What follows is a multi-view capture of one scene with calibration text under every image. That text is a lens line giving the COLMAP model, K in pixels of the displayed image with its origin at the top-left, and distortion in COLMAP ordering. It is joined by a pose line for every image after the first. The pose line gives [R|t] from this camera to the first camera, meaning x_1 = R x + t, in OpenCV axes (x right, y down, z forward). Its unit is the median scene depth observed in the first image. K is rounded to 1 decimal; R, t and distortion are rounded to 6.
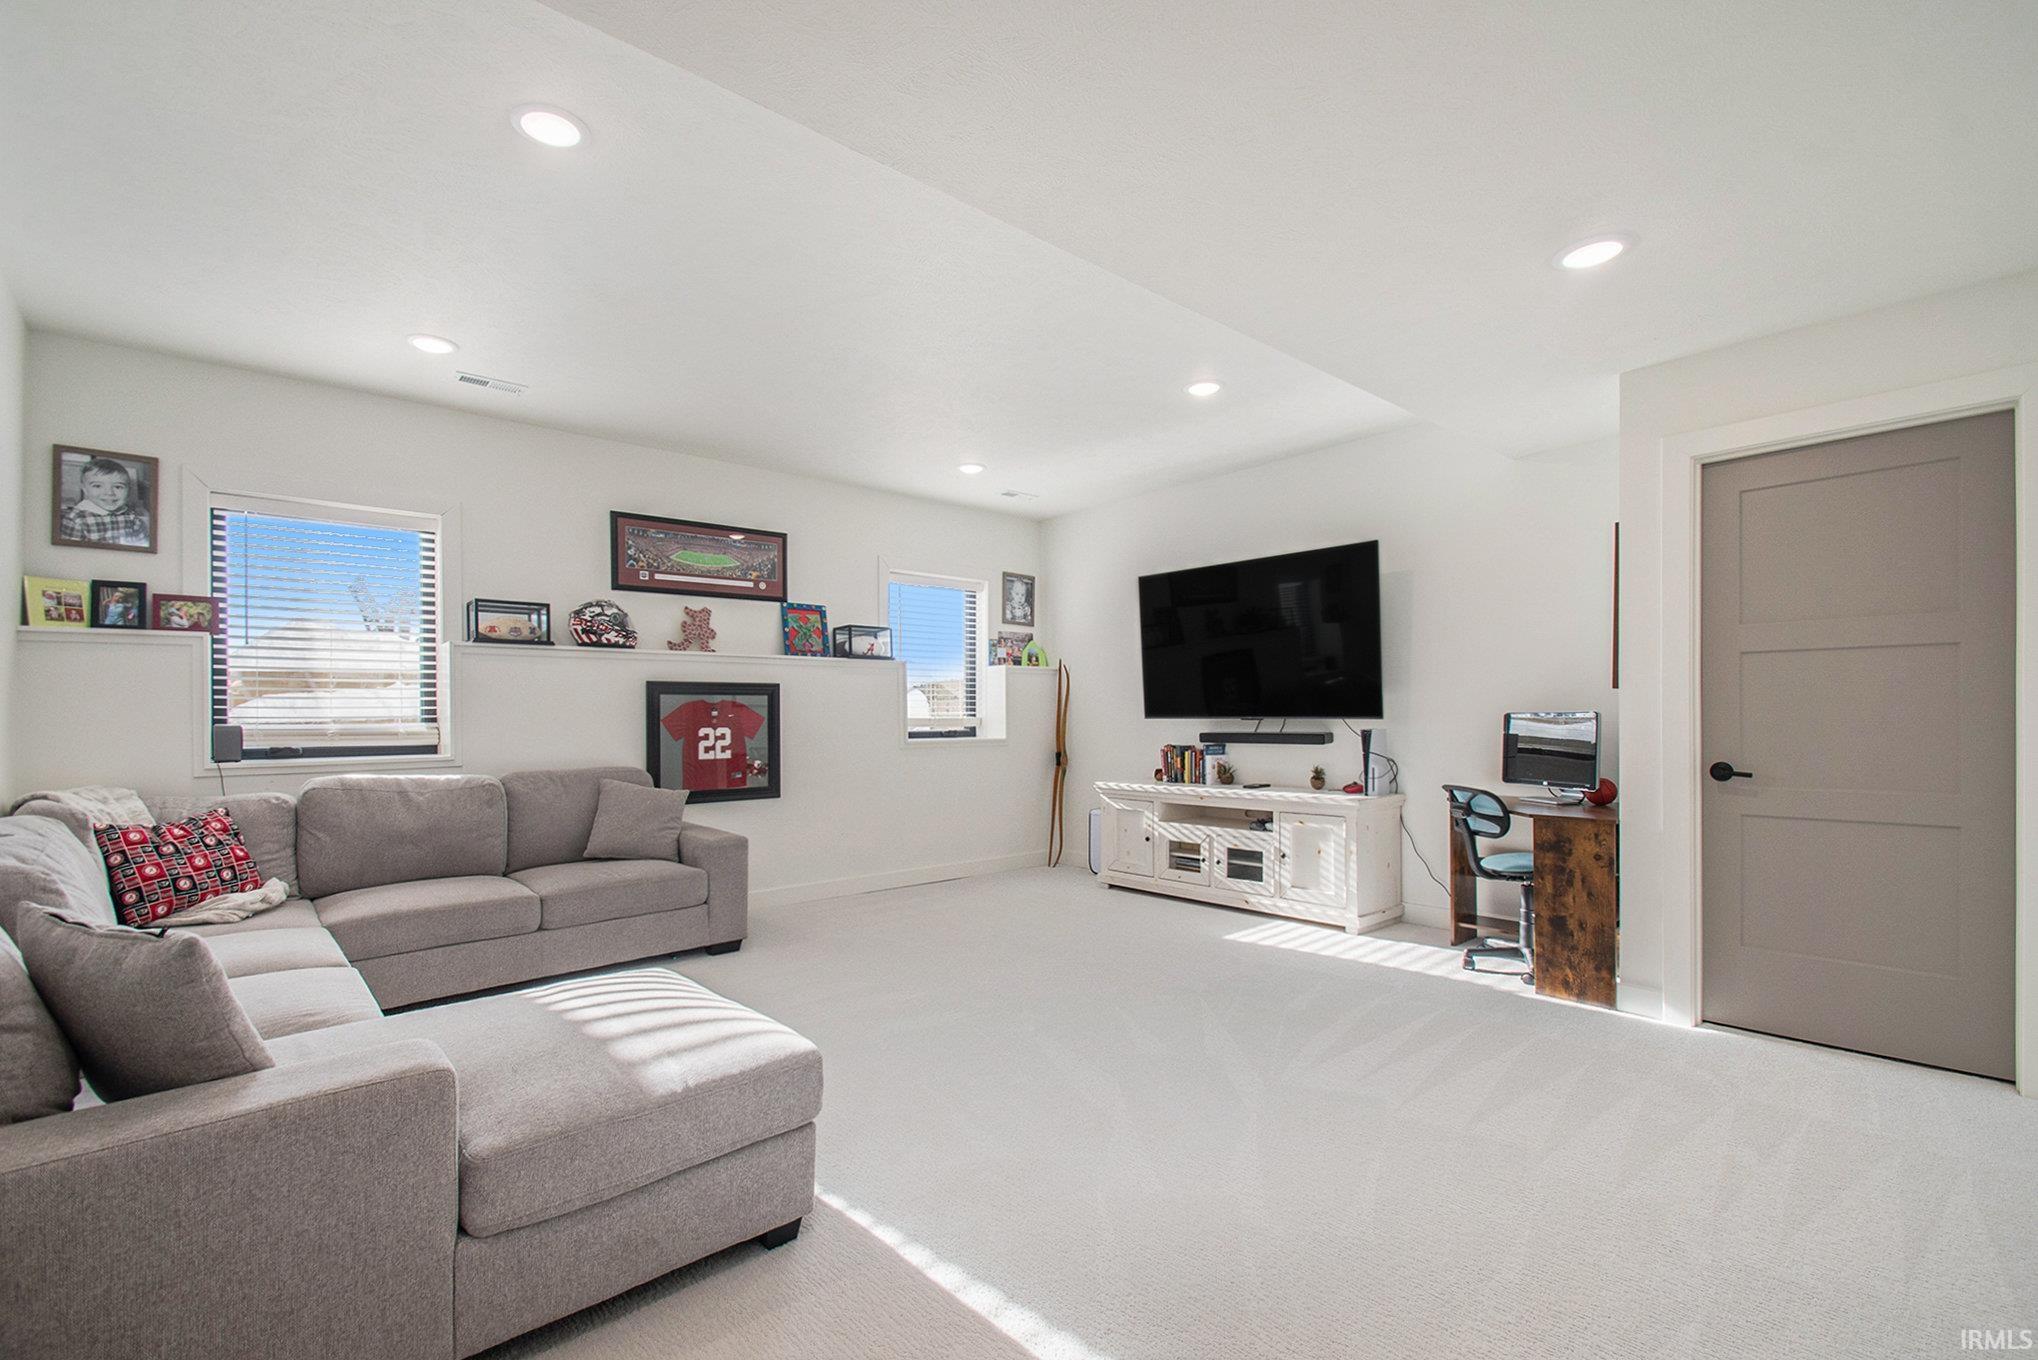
lens RADIAL K [[894.9, 0, 917.5], [0, 894.9, 730.9], [0, 0, 1]] dist [0.052665, -0.000161]
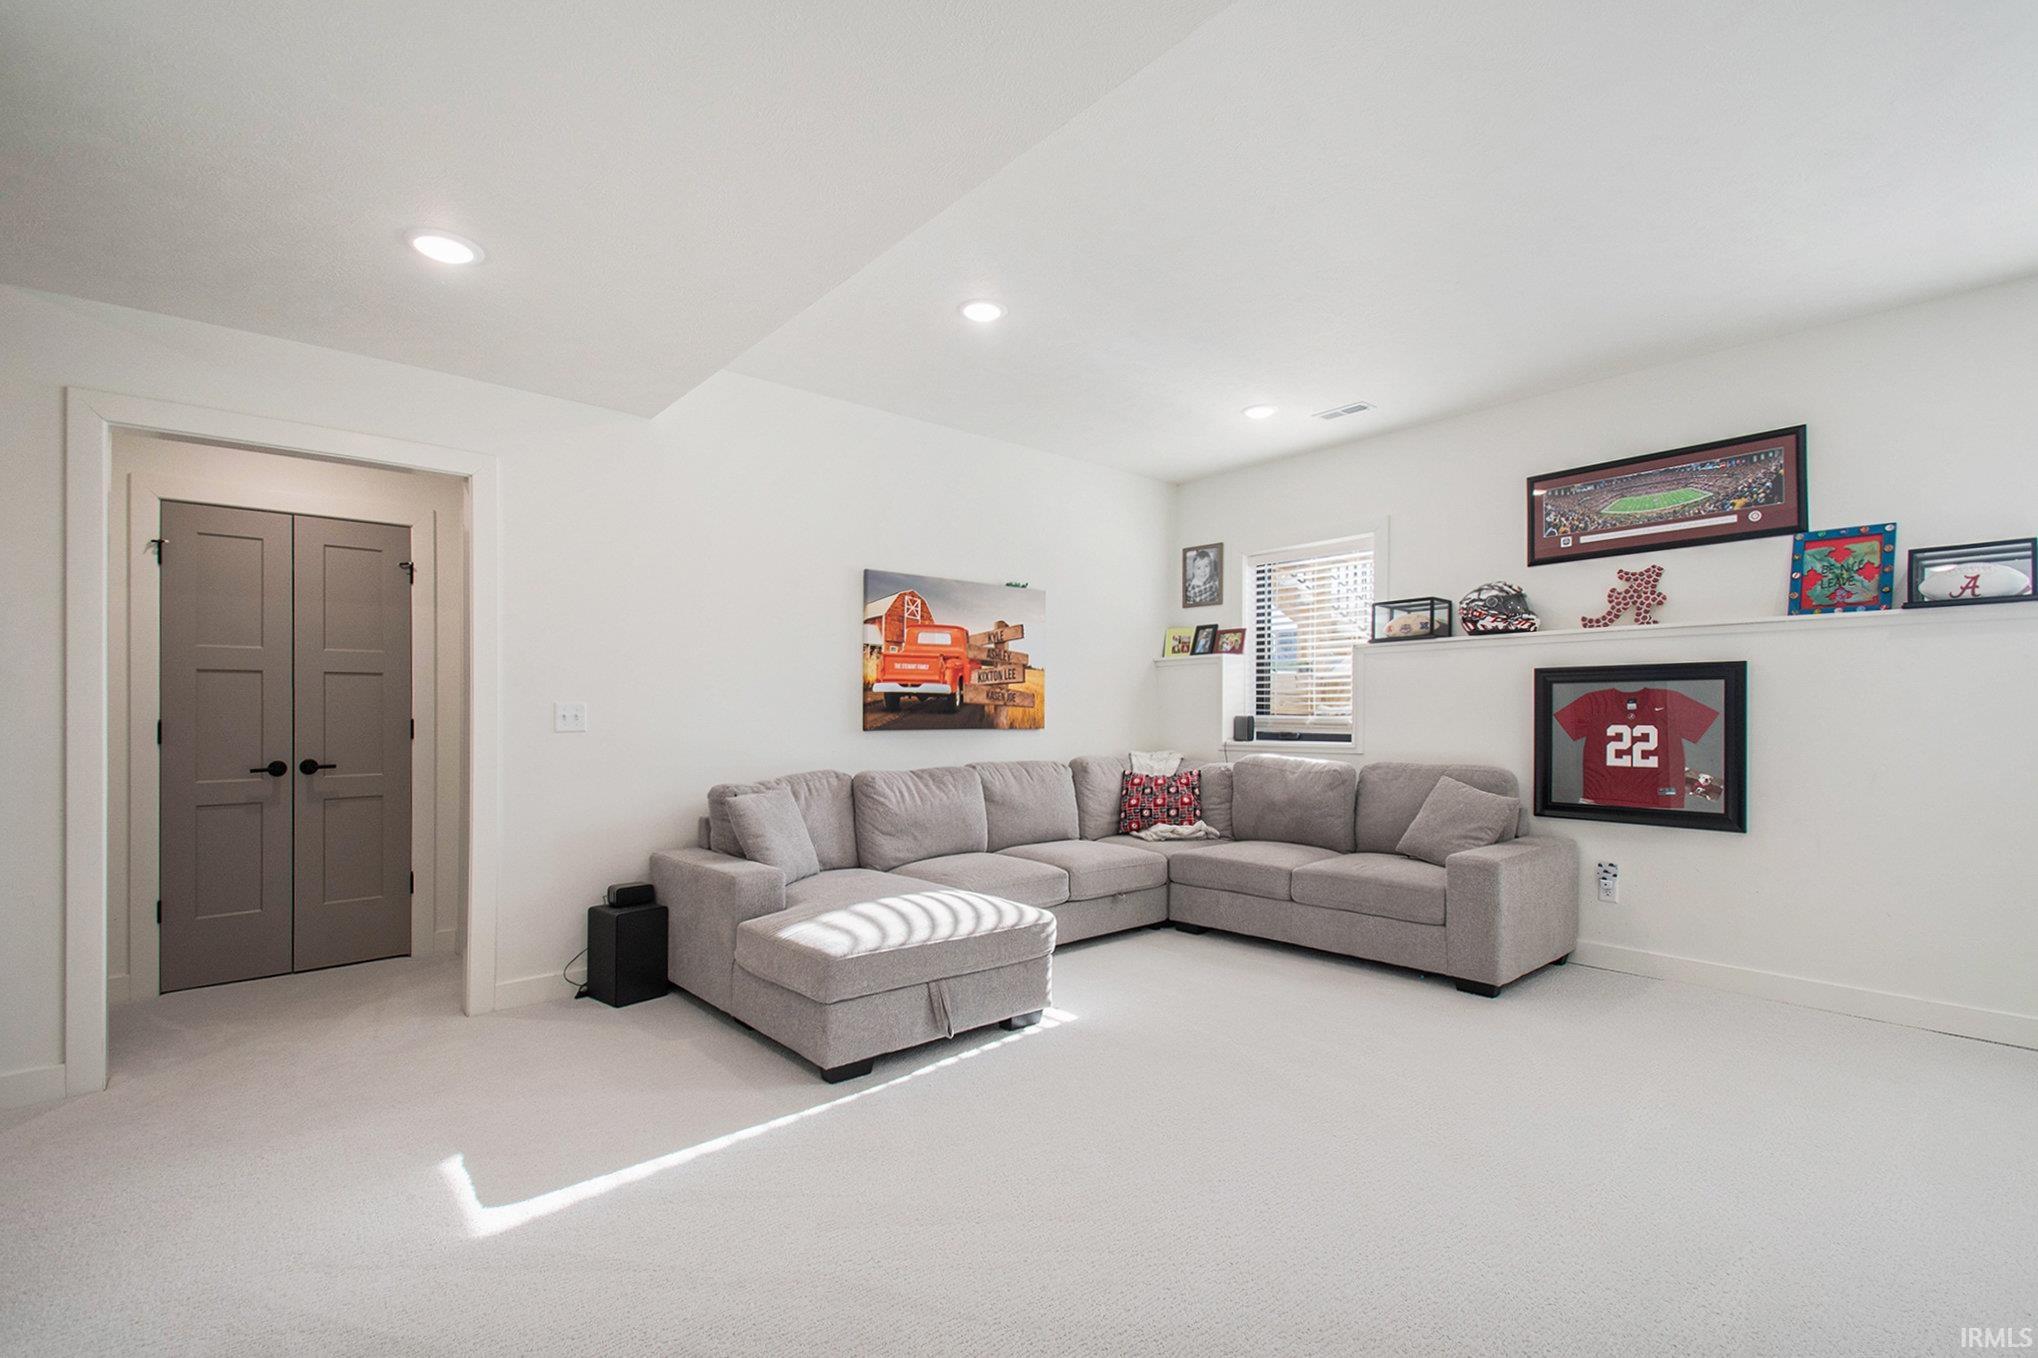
lens RADIAL K [[914.7, 0, 1013.5], [0, 914.7, 719.6], [0, 0, 1]] dist [0.015045, -0.000916]
pose [[0.058951, 0.017123, -0.998114, 0.522261], [-0.012650, 0.999785, 0.016404, -0.014755], [0.998181, 0.011659, 0.059154, 0.435816]]
